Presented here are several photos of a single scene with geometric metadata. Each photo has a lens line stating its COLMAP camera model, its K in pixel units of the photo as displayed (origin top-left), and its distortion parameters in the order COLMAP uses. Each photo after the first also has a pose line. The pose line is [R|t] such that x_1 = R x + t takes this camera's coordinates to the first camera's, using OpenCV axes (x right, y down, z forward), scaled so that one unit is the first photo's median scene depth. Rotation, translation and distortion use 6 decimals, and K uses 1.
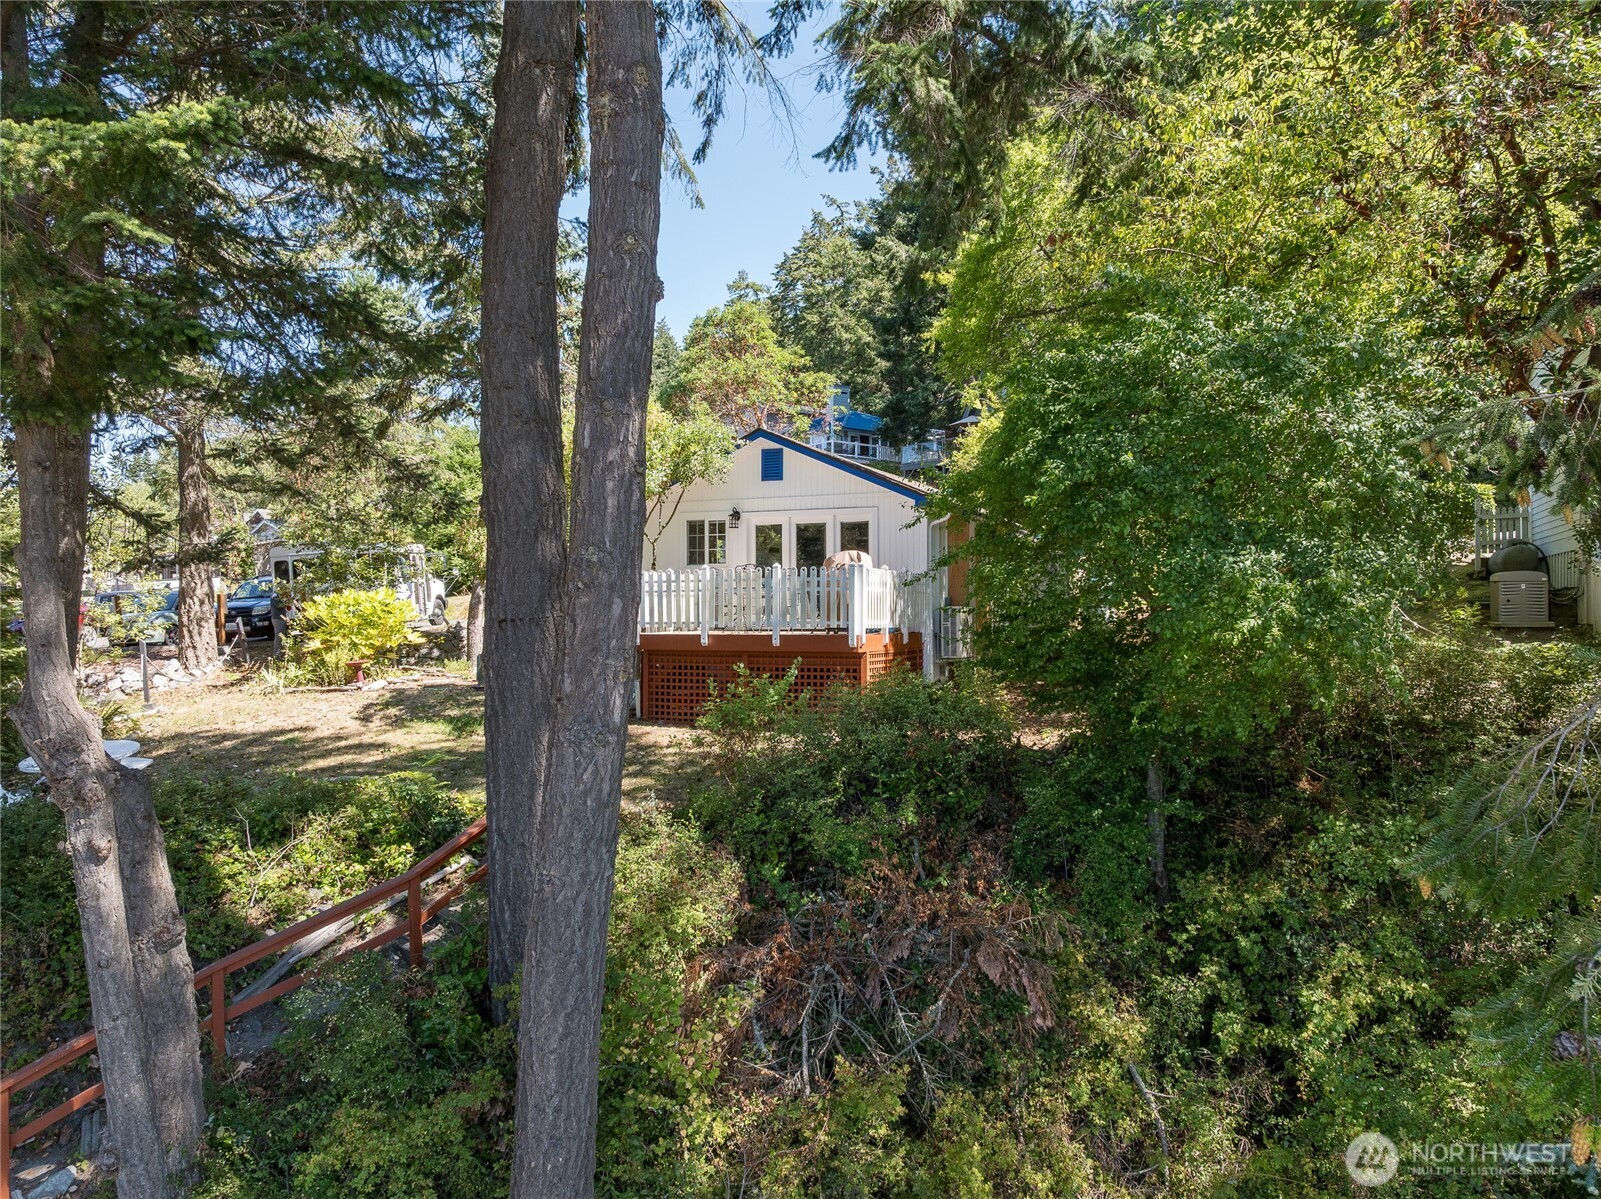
lens RADIAL K [[1130.6, 0, 791.7], [0, 1130.6, 603.0], [0, 0, 1]] dist [-0.028577, -0.003881]
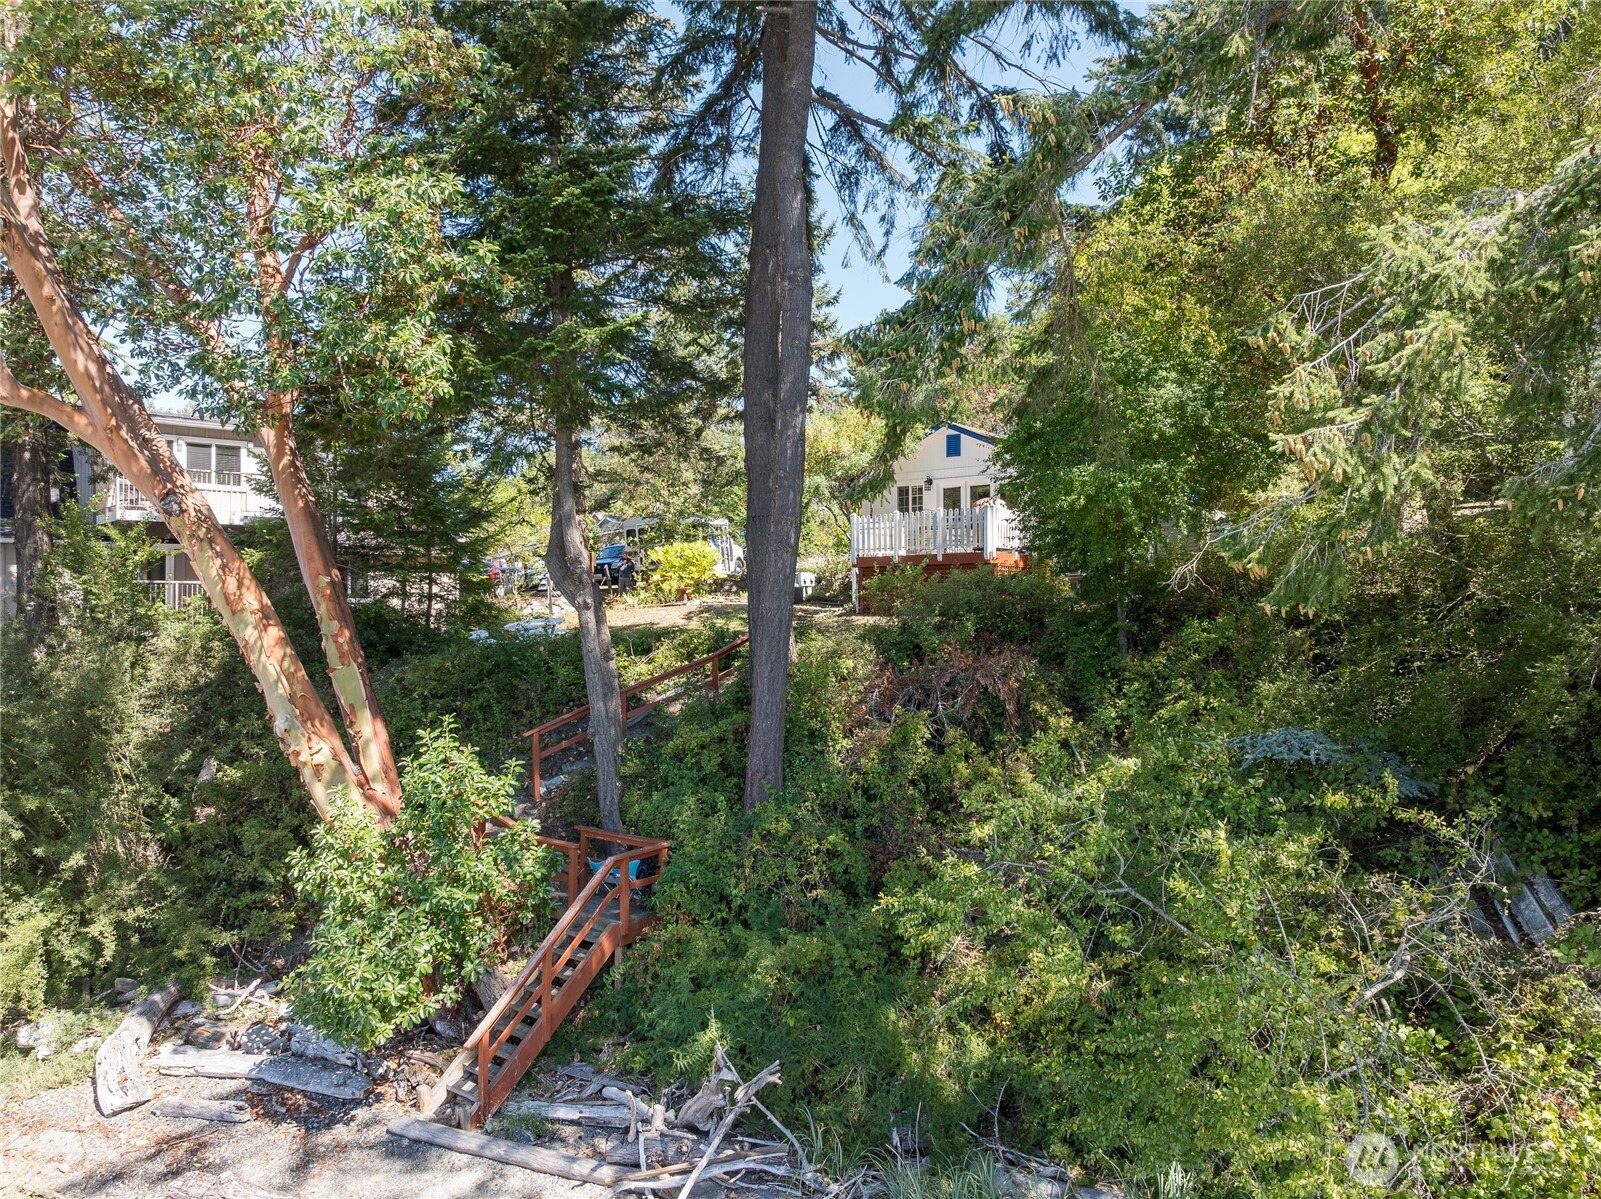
lens RADIAL K [[1130.6, 0, 791.7], [0, 1130.6, 603.0], [0, 0, 1]] dist [-0.028577, -0.003881]
pose [[0.964794, -0.003733, -0.262980, 0.167458], [0.003757, 0.999993, -0.000411, 0.081440], [0.262979, -0.000592, 0.964801, -0.463617]]
